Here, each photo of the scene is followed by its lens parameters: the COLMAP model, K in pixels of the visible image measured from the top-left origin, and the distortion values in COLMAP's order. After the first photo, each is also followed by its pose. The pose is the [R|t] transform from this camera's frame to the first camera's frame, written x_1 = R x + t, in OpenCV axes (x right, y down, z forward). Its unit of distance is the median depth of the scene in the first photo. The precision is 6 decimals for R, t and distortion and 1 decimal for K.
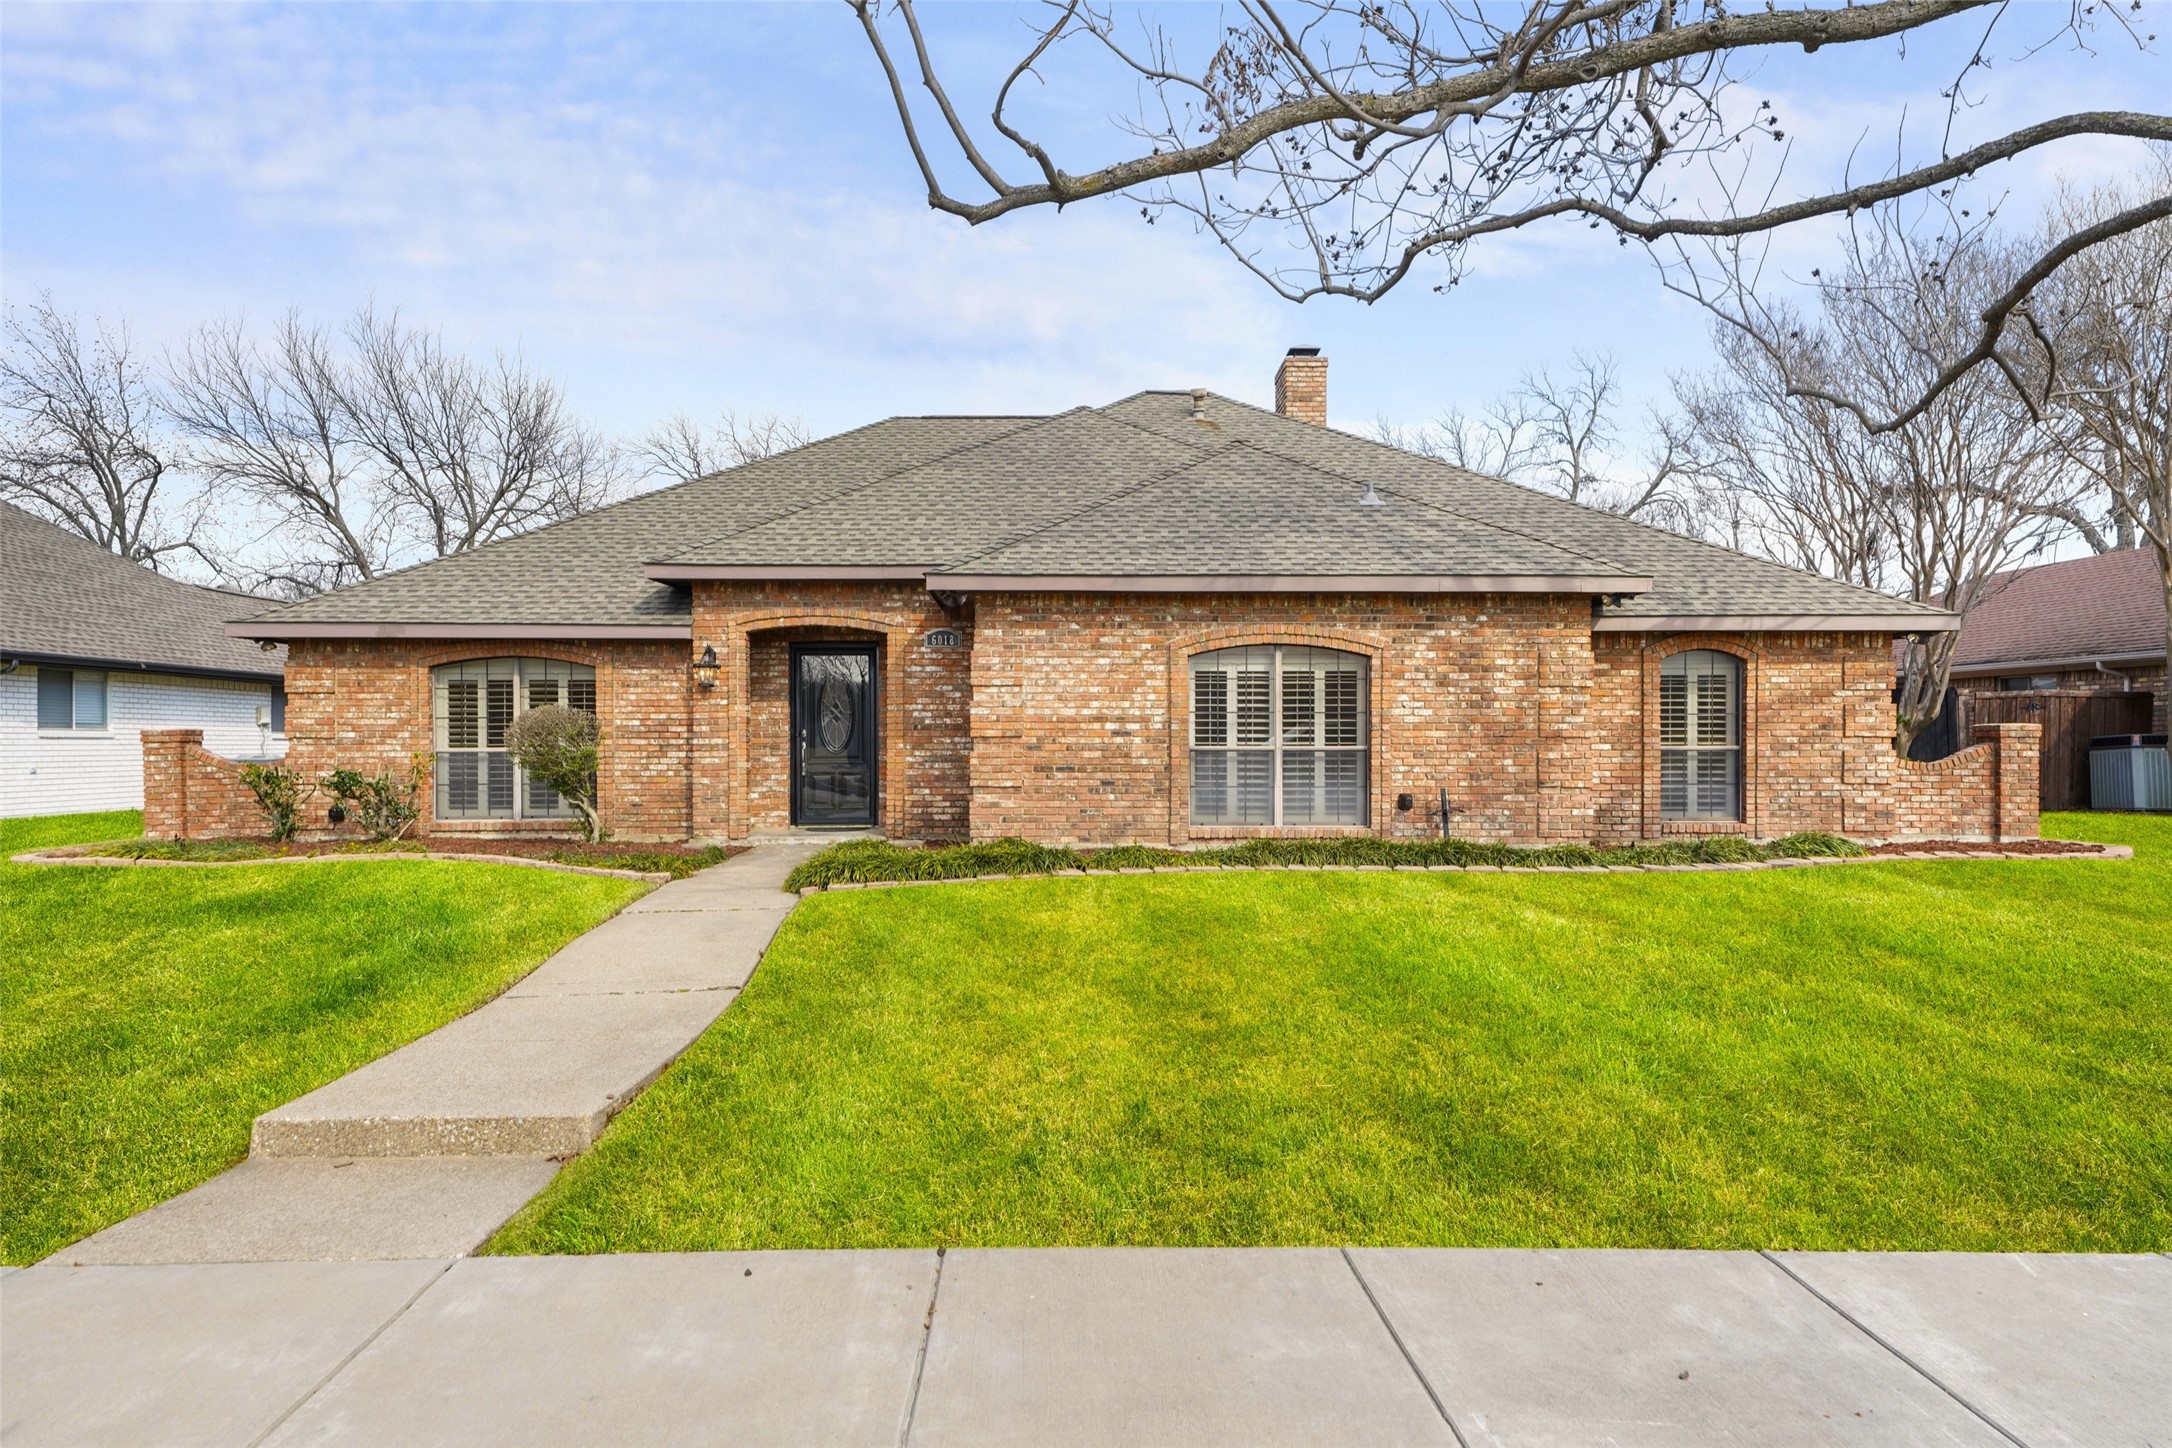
lens RADIAL K [[1393.9, 0, 1086.0], [0, 1393.9, 724.0], [0, 0, 1]] dist [-0.006914, -0.001490]
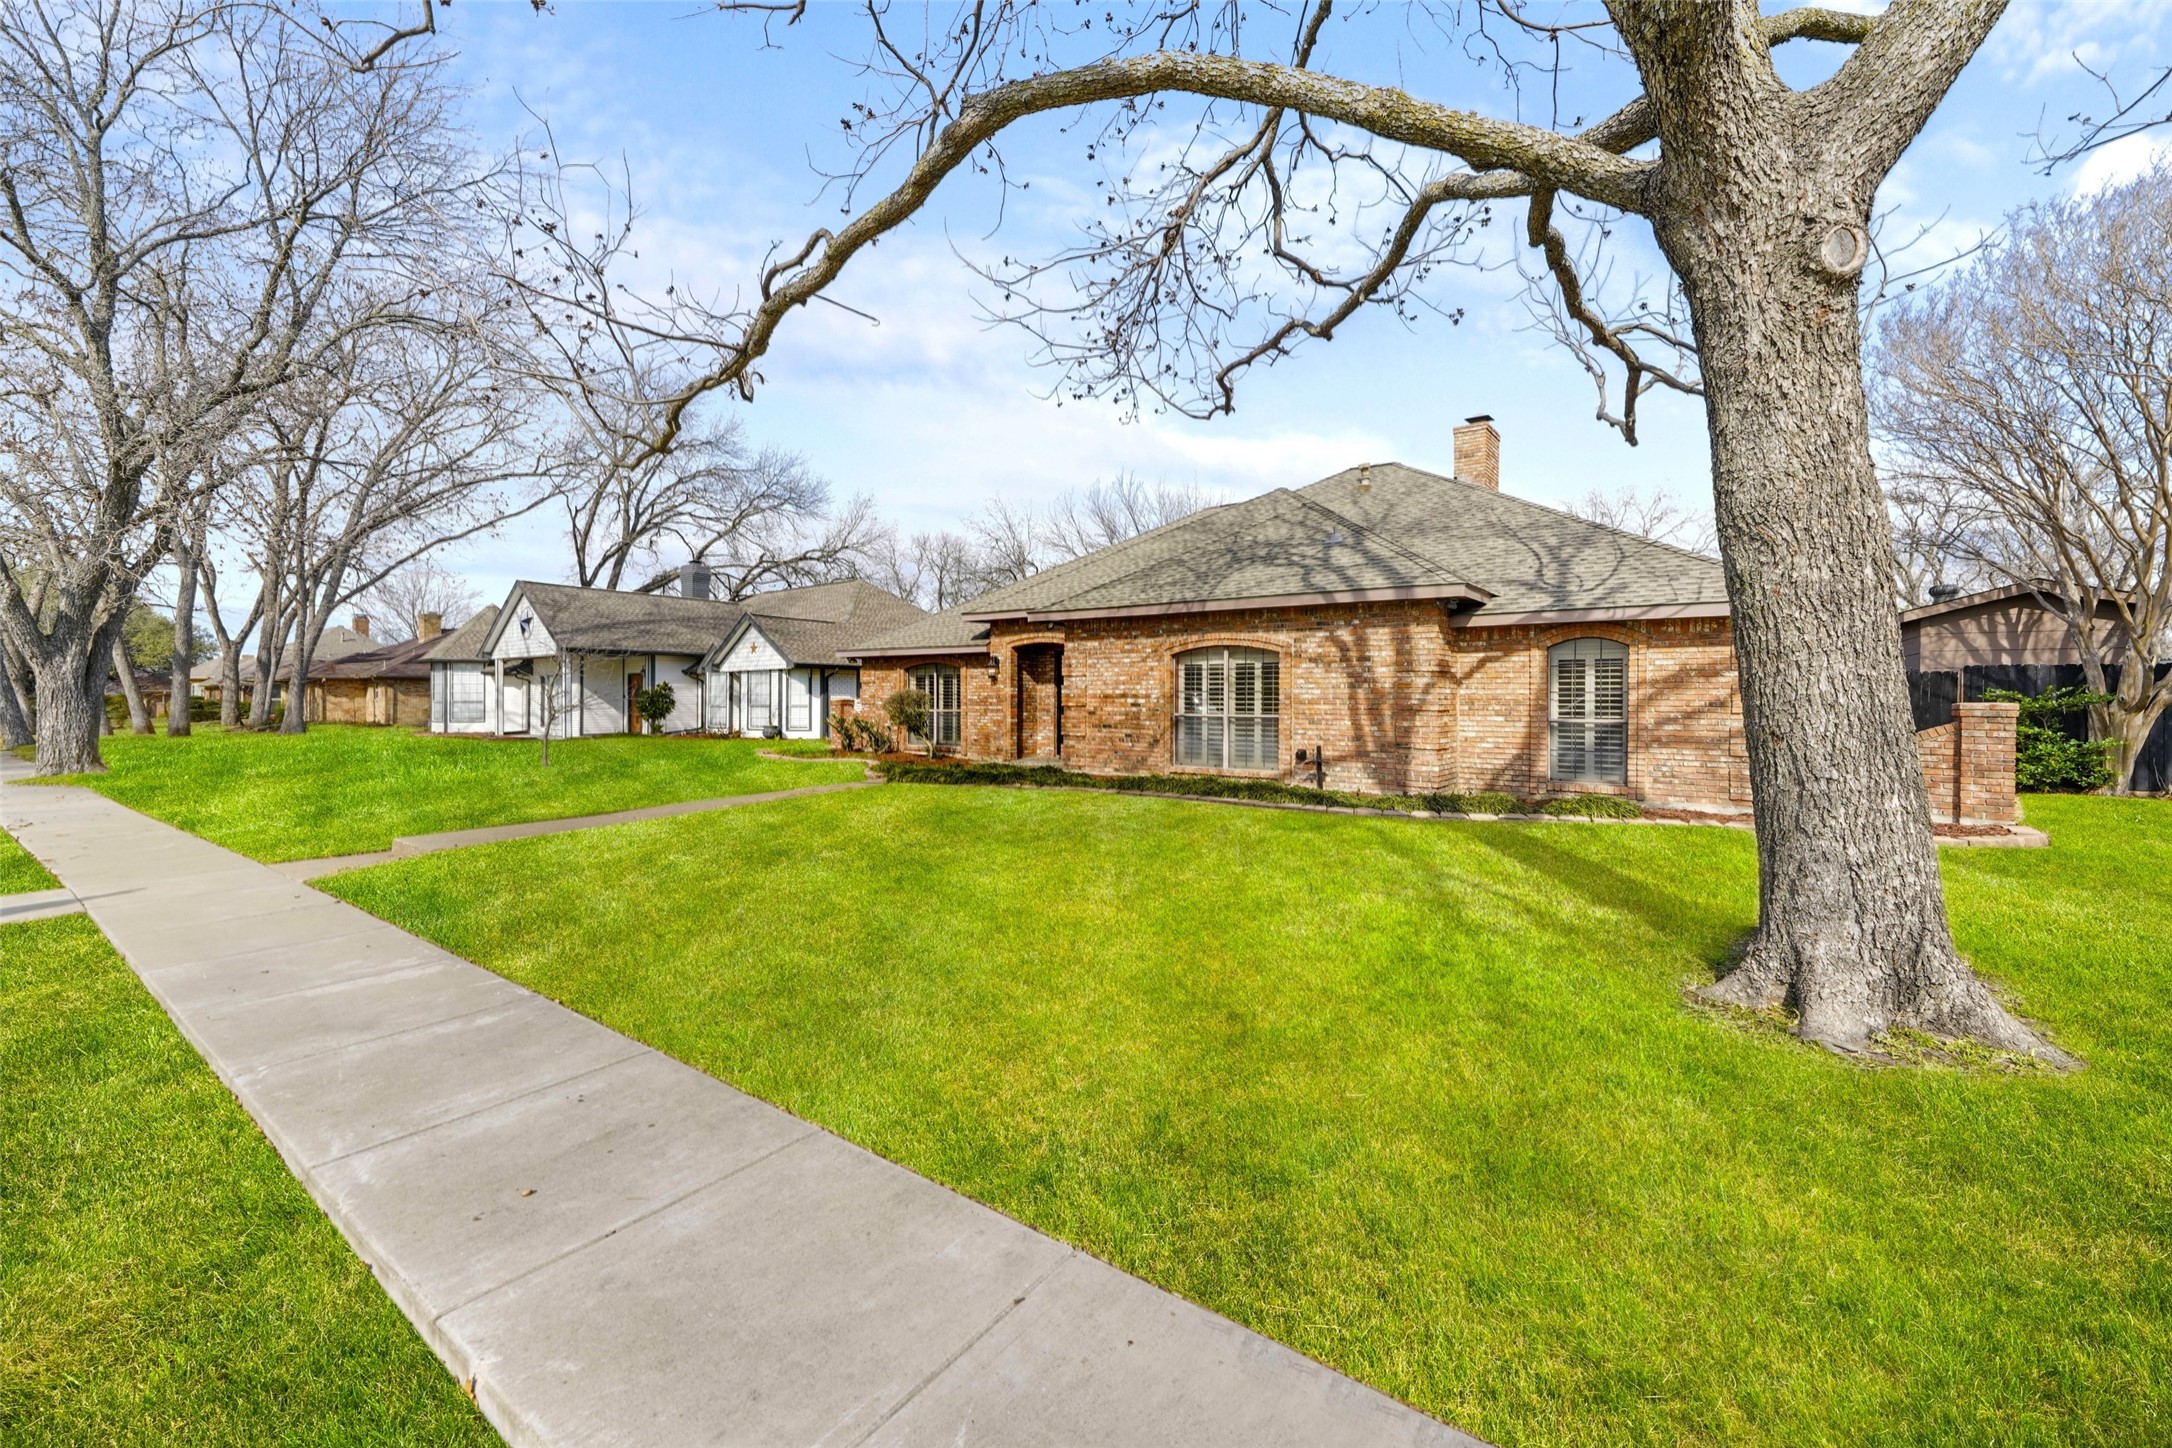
lens RADIAL K [[868.8, 0, 1072.8], [0, 868.8, 728.5], [0, 0, 1]] dist [0.001449, 0.000175]
pose [[0.789175, 0.025739, -0.613629, 0.577166], [-0.005905, 0.999393, 0.034327, 0.000070], [0.614140, -0.023467, 0.788848, 0.161494]]
